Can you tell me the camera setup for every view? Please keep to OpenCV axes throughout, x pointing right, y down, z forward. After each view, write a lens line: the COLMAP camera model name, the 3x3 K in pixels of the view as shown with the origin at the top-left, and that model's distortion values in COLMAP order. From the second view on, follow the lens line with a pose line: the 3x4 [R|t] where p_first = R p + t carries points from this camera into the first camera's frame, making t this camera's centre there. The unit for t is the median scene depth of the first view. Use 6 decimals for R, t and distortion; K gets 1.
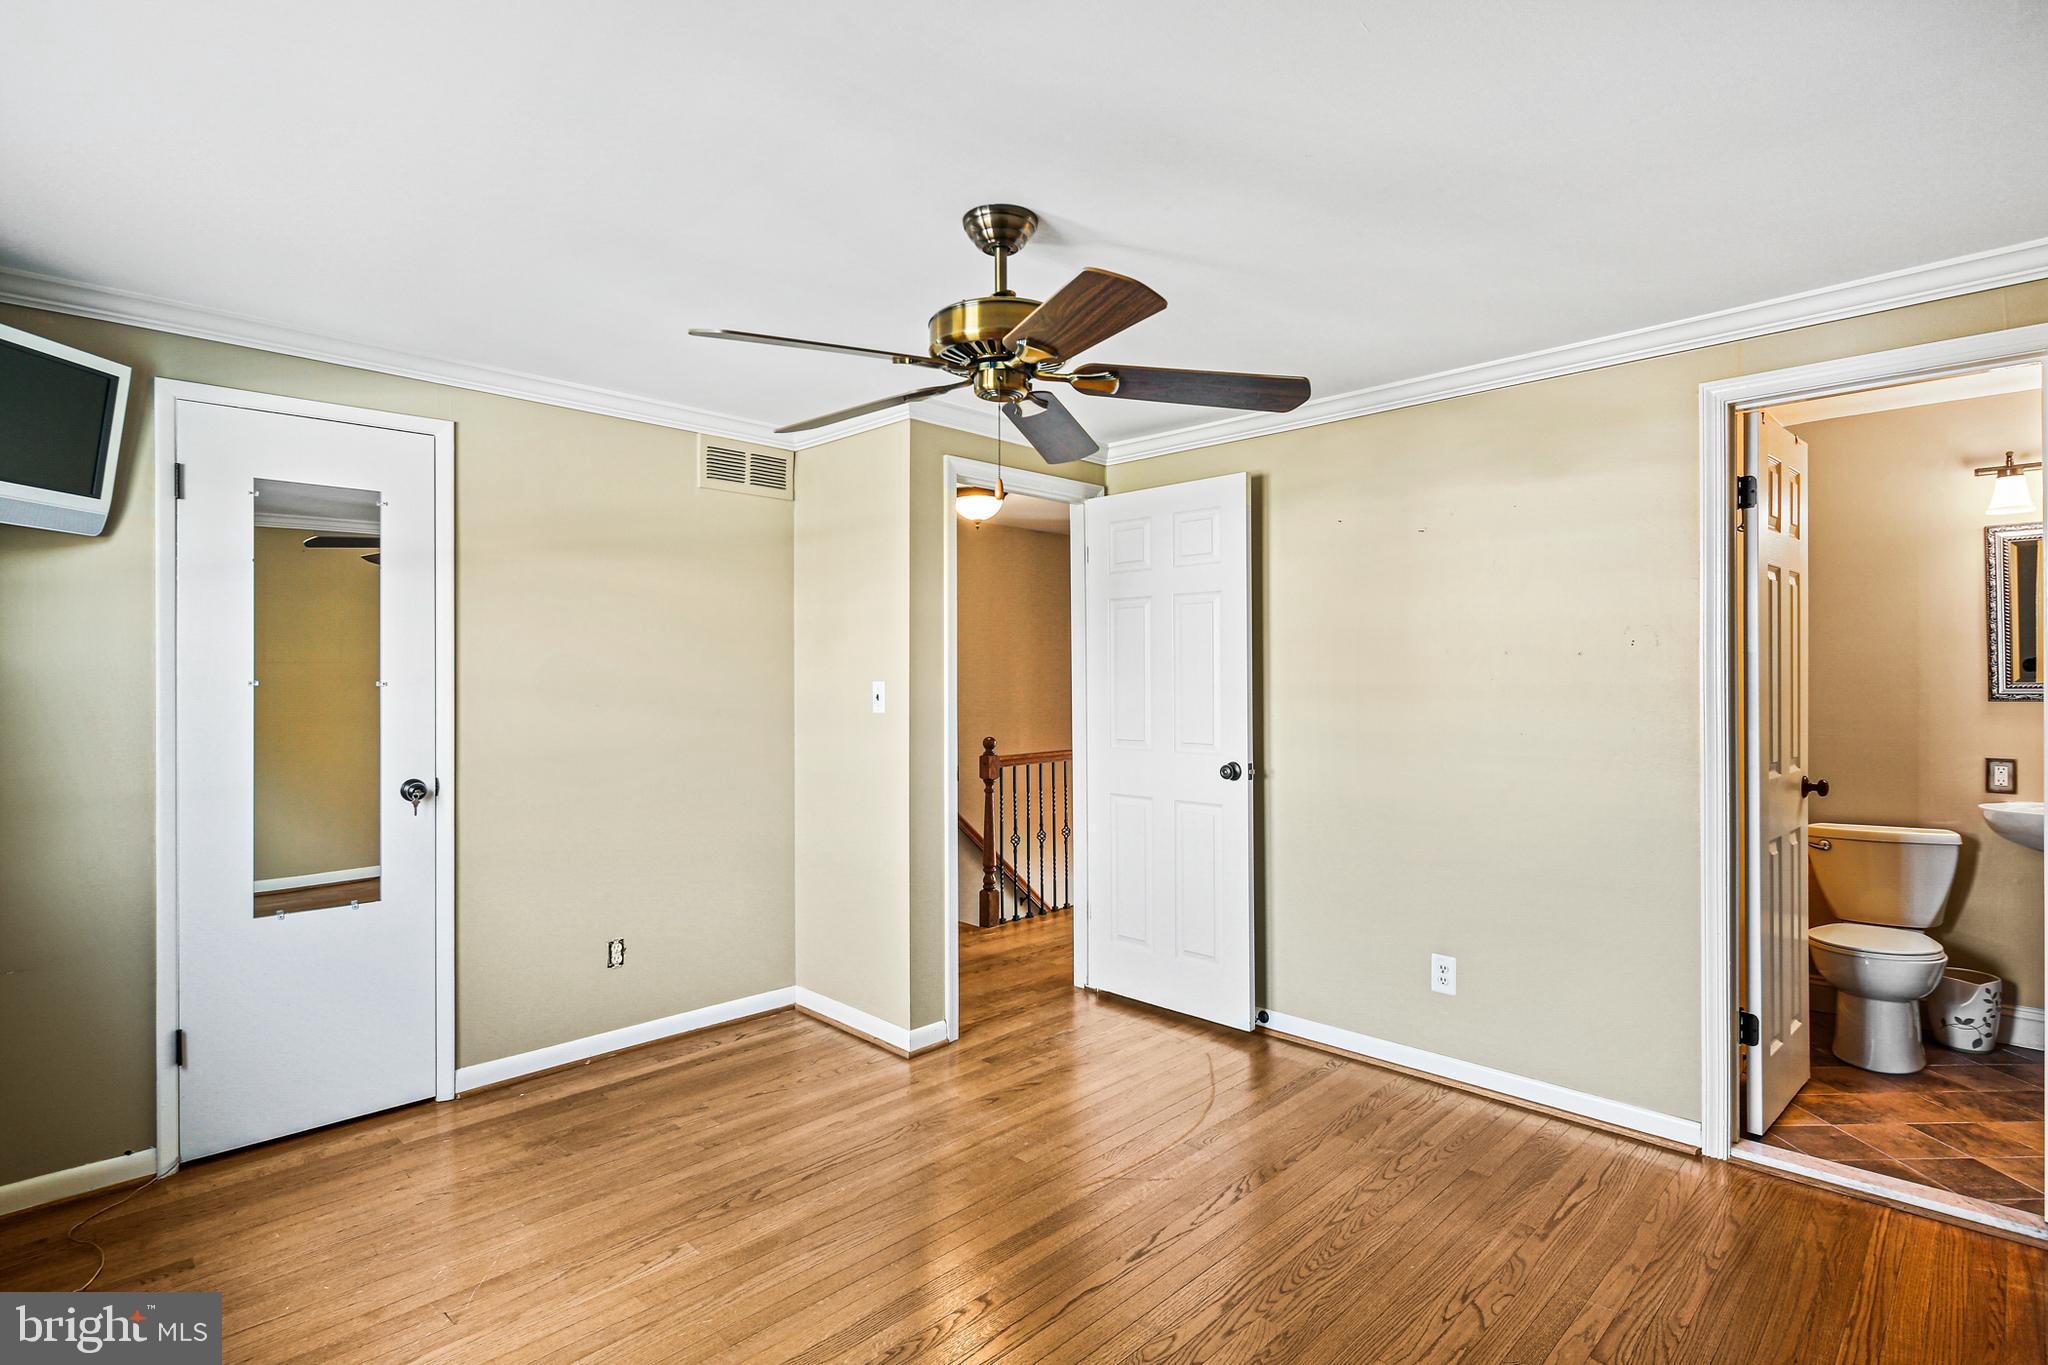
lens RADIAL K [[1012.5, 0, 1017.2], [0, 1012.5, 673.9], [0, 0, 1]] dist [0.005016, -0.003427]
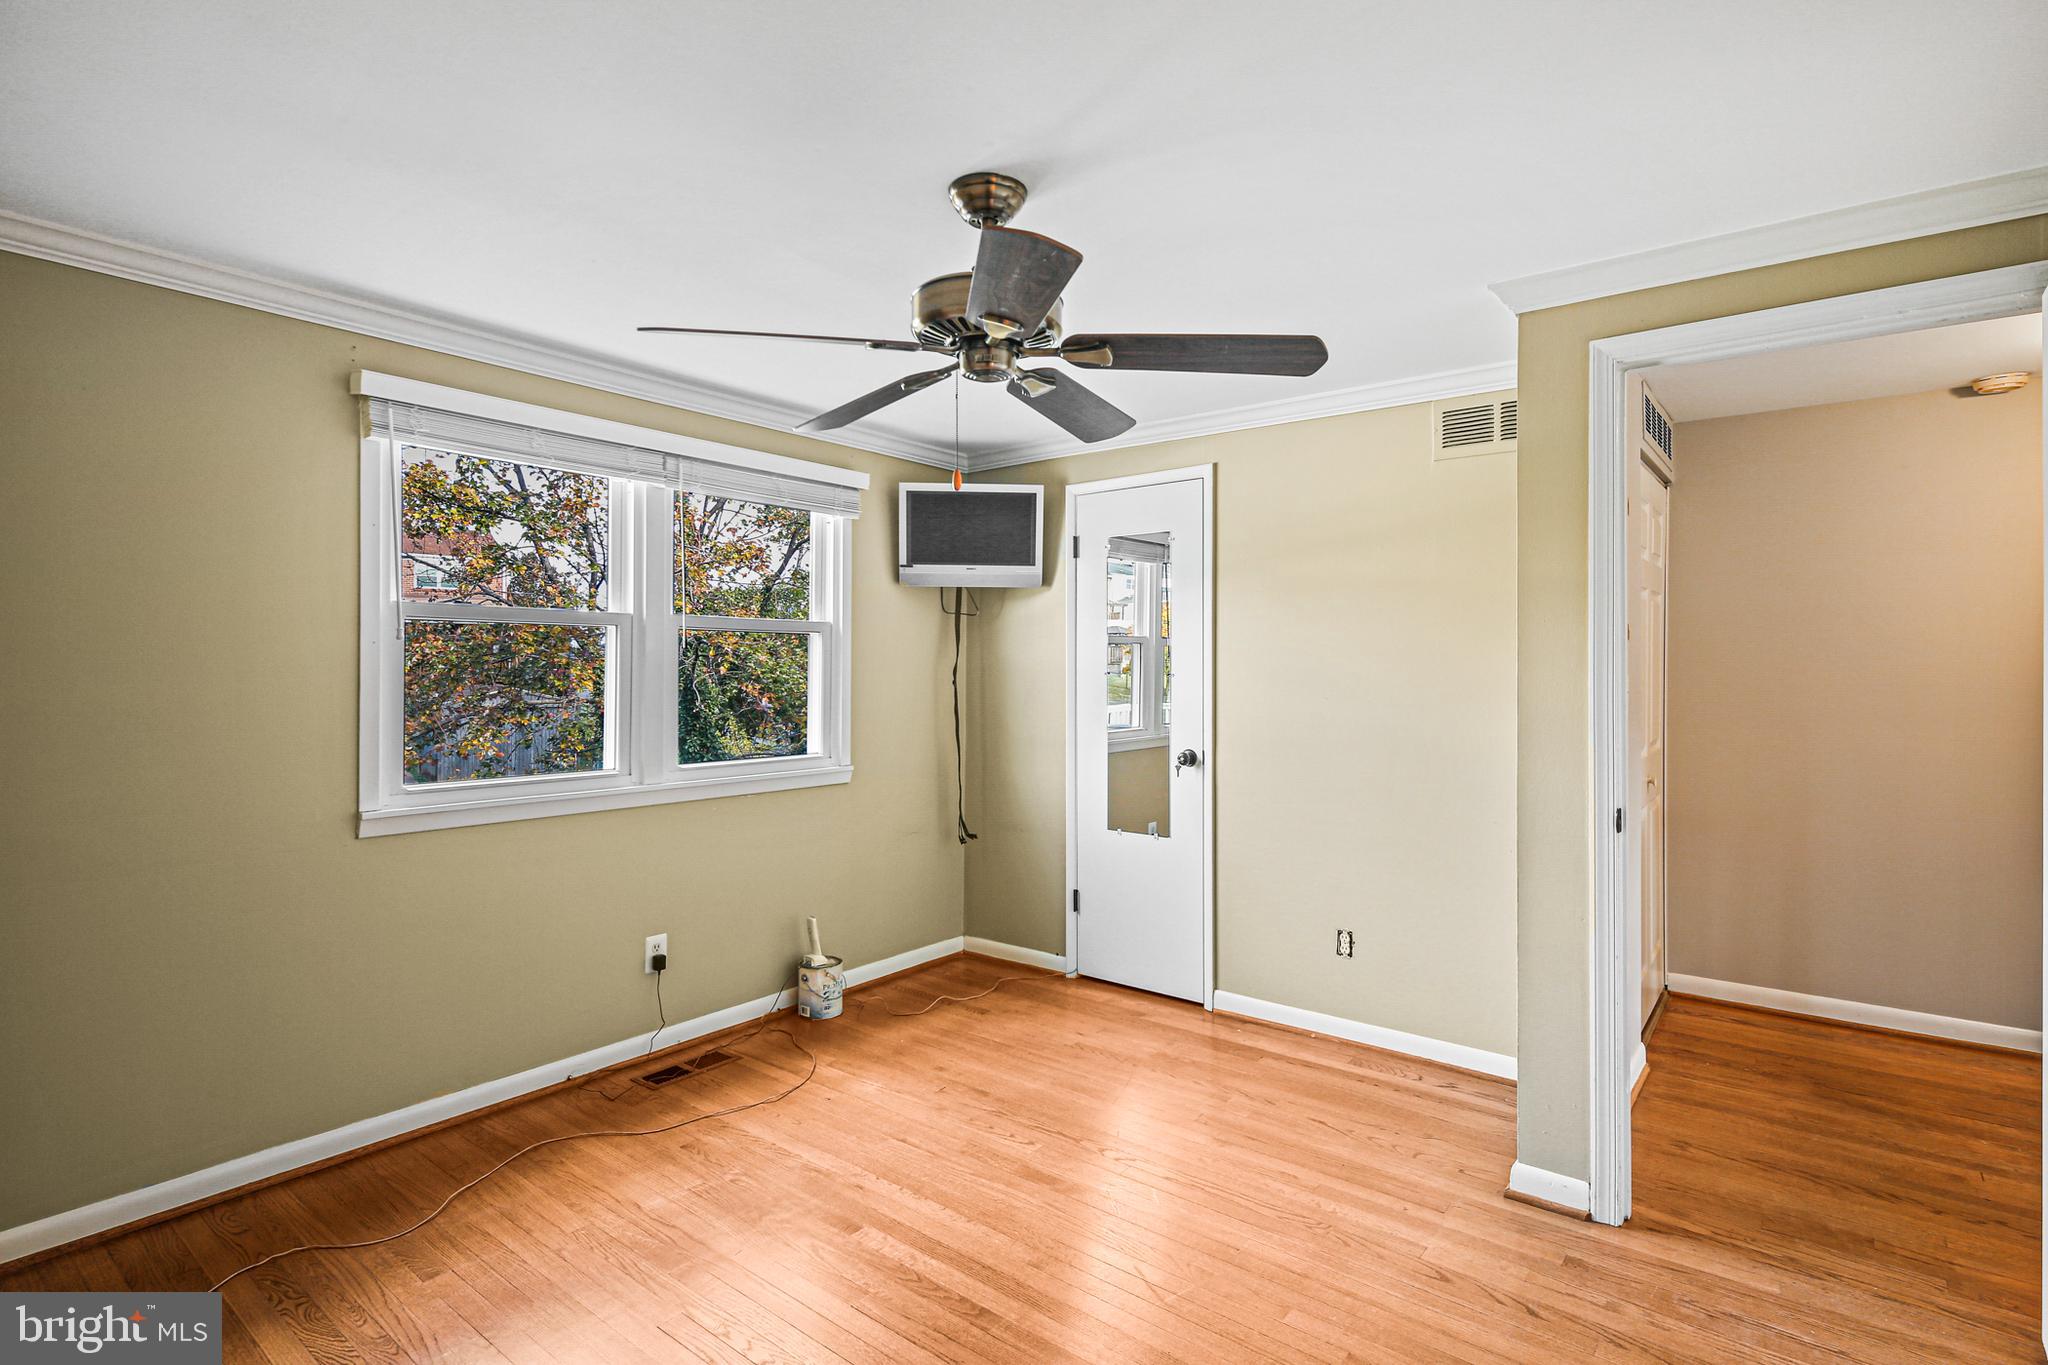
lens RADIAL K [[1012.5, 0, 1013.2], [0, 1012.5, 665.3], [0, 0, 1]] dist [0.005016, -0.003427]
pose [[0.102506, 0.003928, -0.994725, 0.645682], [0.003385, 0.999985, 0.004298, -0.008921], [0.994727, -0.003808, 0.102491, 0.633887]]
